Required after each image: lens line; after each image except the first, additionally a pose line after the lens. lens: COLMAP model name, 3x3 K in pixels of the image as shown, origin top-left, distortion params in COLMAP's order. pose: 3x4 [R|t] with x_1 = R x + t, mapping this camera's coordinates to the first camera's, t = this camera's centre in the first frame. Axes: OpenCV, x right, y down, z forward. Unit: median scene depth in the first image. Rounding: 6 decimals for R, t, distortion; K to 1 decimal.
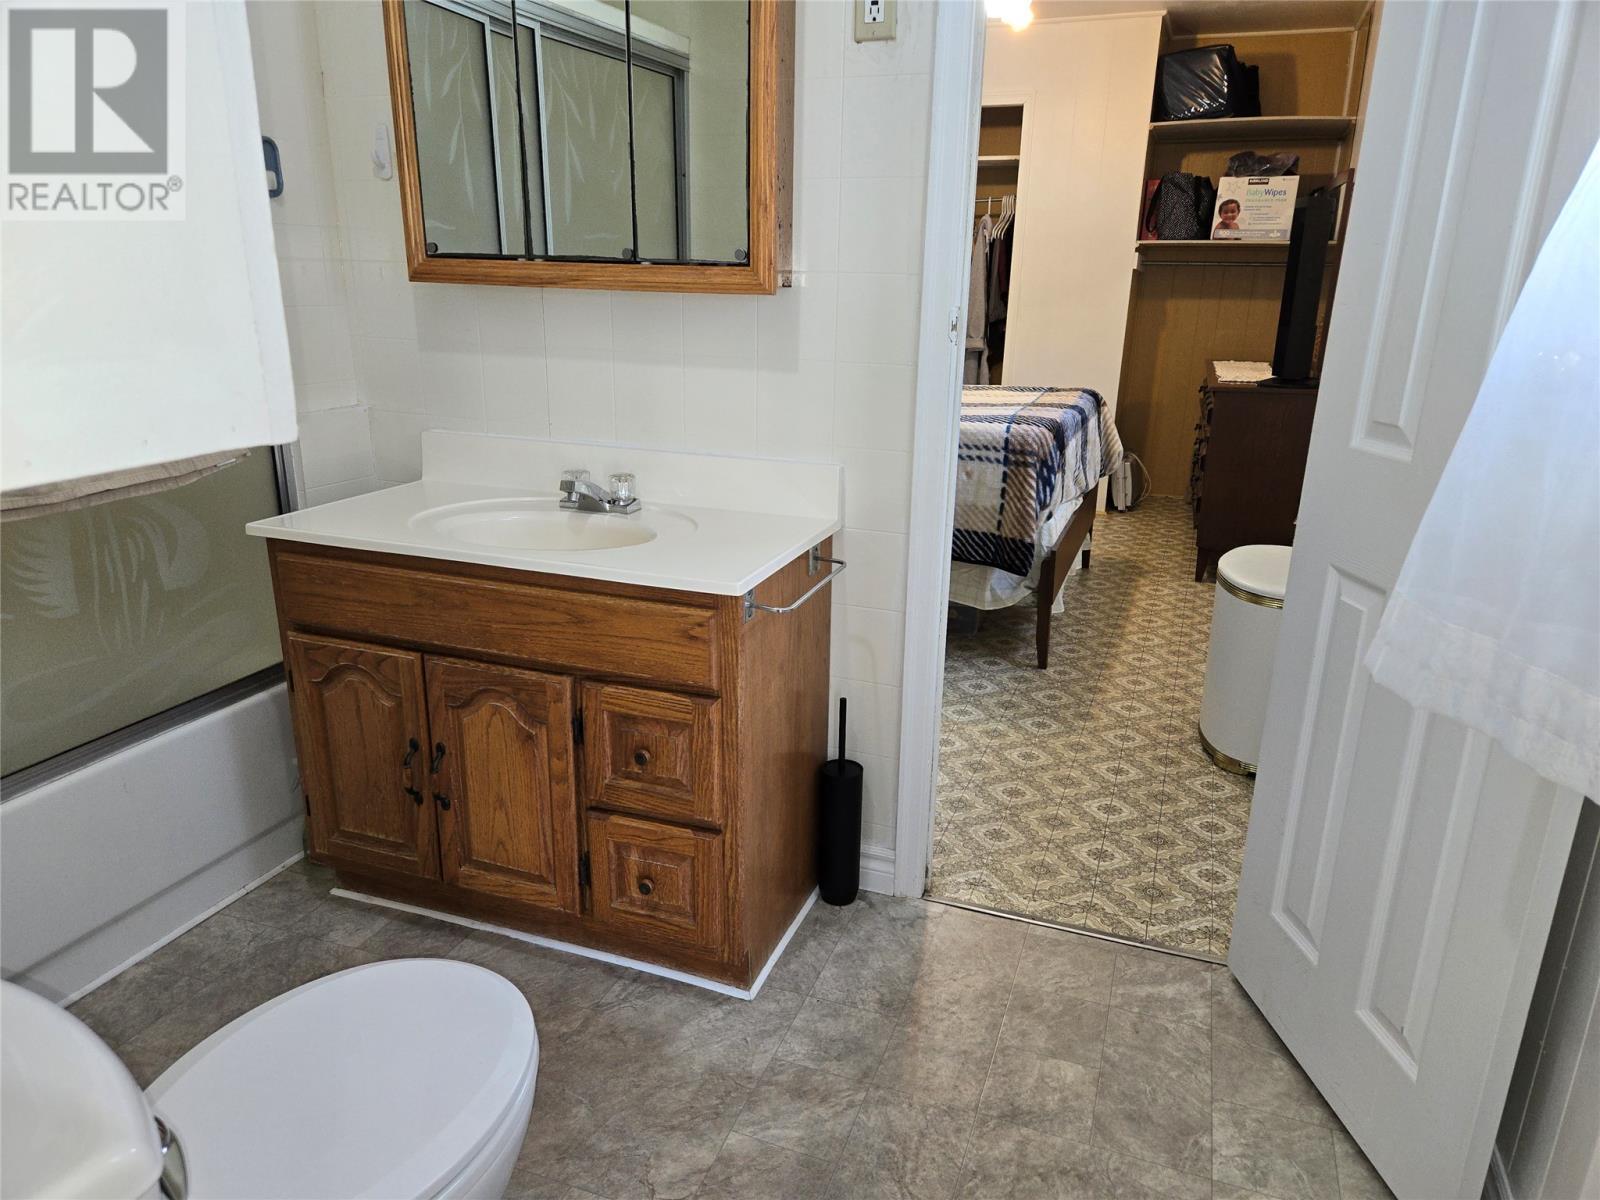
lens RADIAL K [[1052.2, 0, 800.0], [0, 1052.2, 600.0], [0, 0, 1]] dist [0.050997, 0.000520]
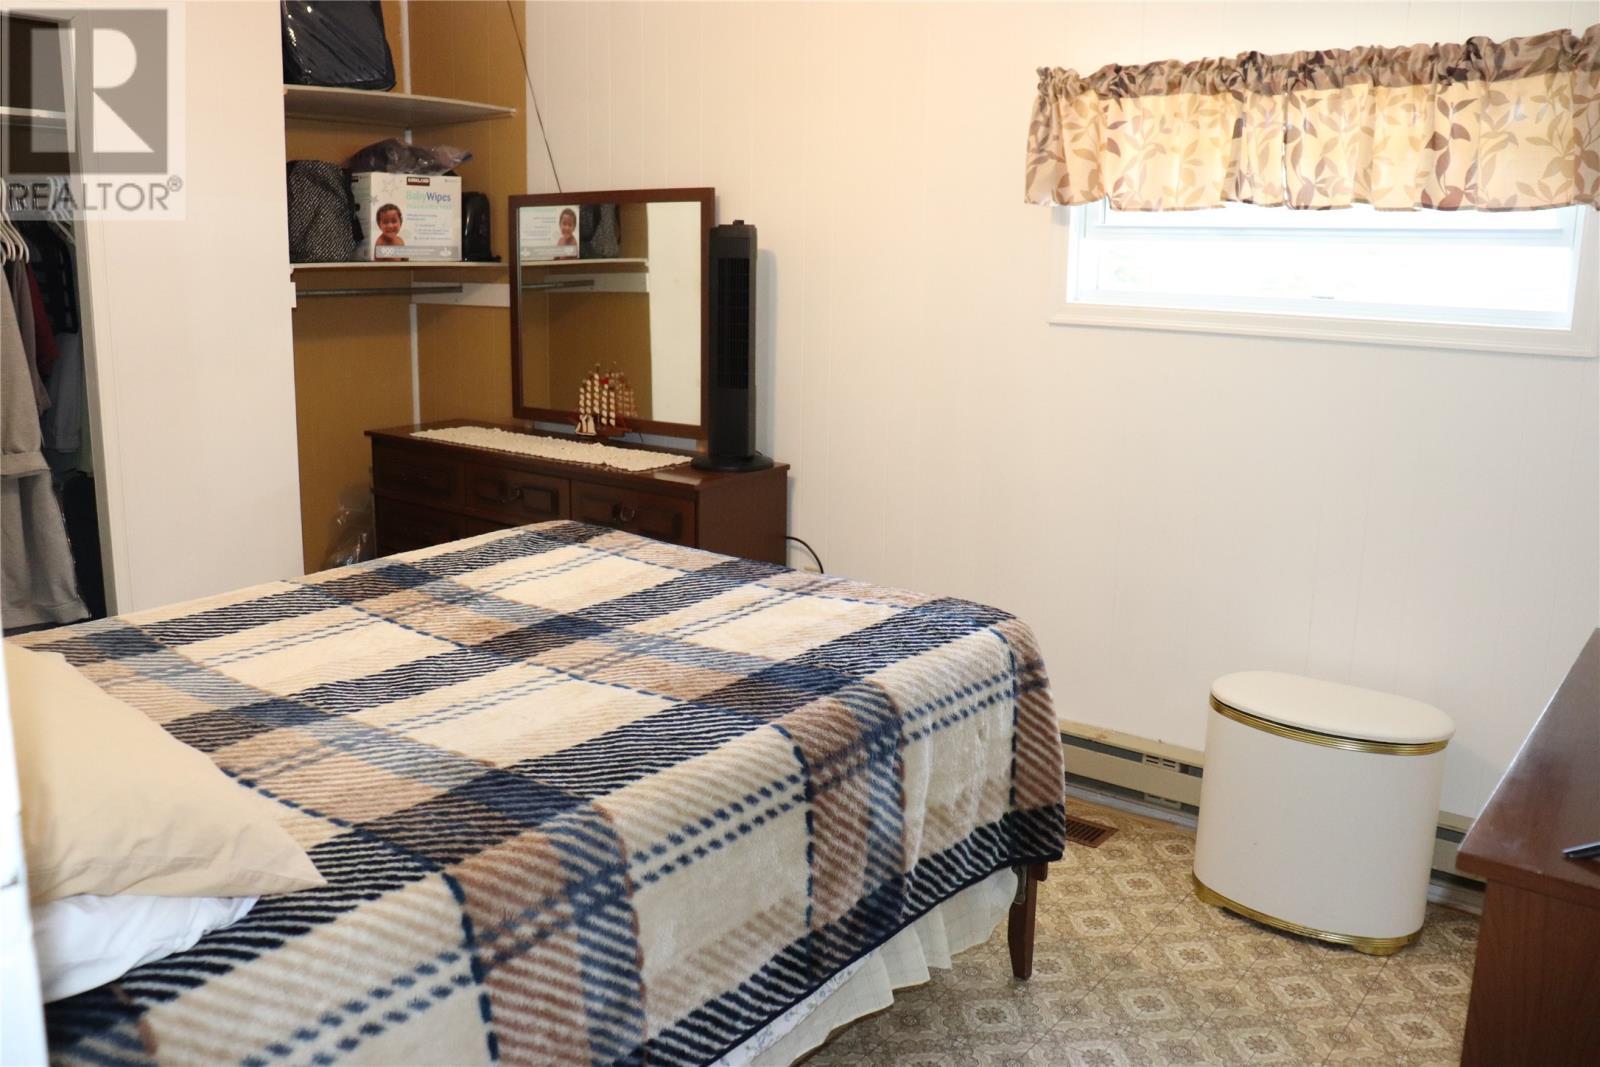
lens RADIAL K [[1309.0, 0, 799.4], [0, 1309.0, 511.6], [0, 0, 1]] dist [-0.177919, 0.169401]
pose [[0.315140, -0.203124, 0.927053, -0.302648], [0.274965, 0.954472, 0.115661, -0.213822], [-0.908340, 0.218458, 0.356644, 0.525148]]
